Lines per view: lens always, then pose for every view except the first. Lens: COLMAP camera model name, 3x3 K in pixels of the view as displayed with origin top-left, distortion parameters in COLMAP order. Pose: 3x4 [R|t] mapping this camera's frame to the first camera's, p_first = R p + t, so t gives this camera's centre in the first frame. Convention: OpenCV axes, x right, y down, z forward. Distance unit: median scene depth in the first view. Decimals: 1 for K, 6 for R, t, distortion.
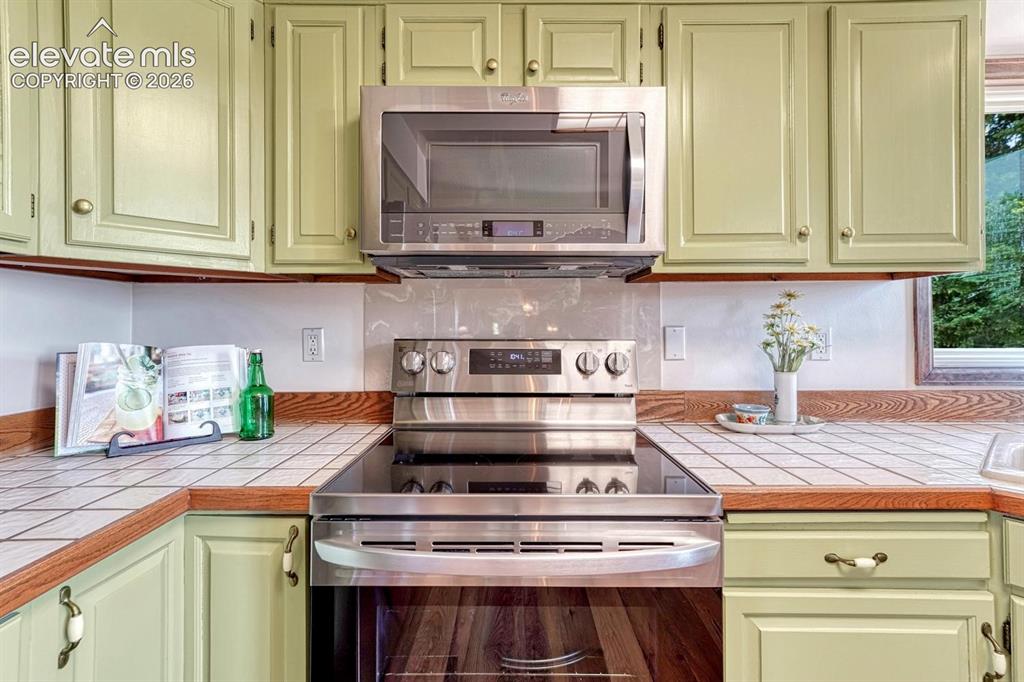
lens RADIAL K [[449.1, 0, 508.7], [0, 449.1, 324.7], [0, 0, 1]] dist [0.001035, 0.000141]
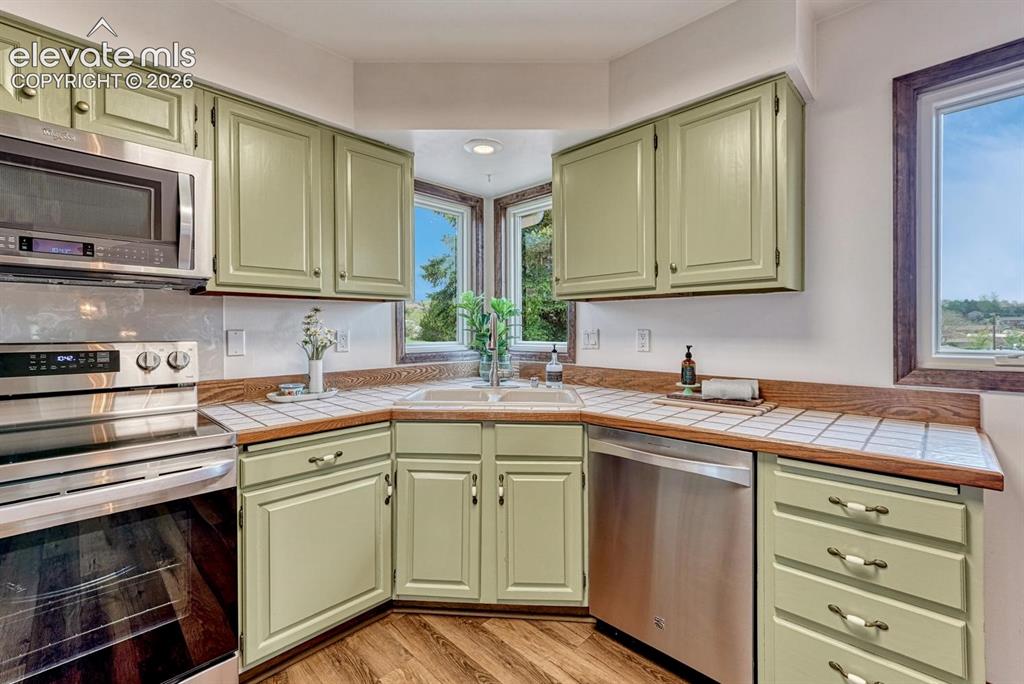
lens RADIAL K [[435.9, 0, 504.0], [0, 435.9, 332.6], [0, 0, 1]] dist [-0.002771, 0.000468]
pose [[0.701075, -0.005597, 0.713065, 0.011763], [-0.002021, 0.999950, 0.009836, -0.003827], [-0.713084, -0.008336, 0.701029, -0.502491]]
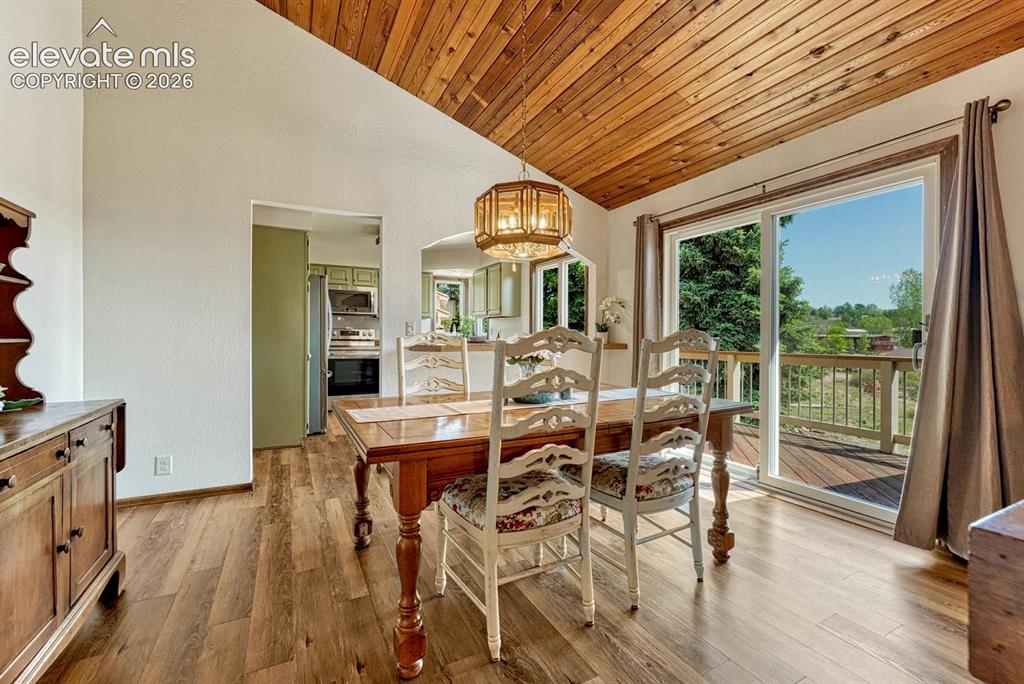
lens RADIAL K [[427.4, 0, 510.2], [0, 427.4, 334.9], [0, 0, 1]] dist [0.000495, 0.000019]
pose [[0.888111, 0.008951, 0.459542, -0.600780], [-0.012203, 0.999917, 0.004108, 0.060618], [-0.459467, -0.009256, 0.888147, -4.172303]]
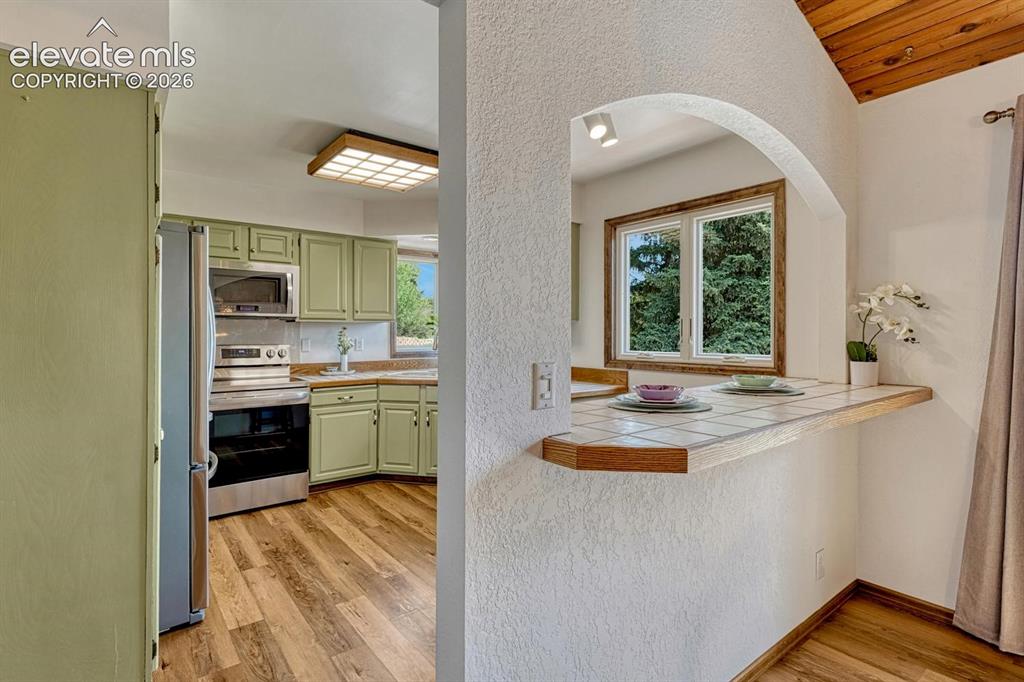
lens RADIAL K [[501.9, 0, 501.4], [0, 501.9, 322.3], [0, 0, 1]] dist [0.000554, -0.000093]
pose [[0.795845, 0.012781, 0.605365, -0.555922], [-0.003811, 0.999863, -0.016100, -0.057398], [-0.605488, 0.010506, 0.795785, -2.258975]]
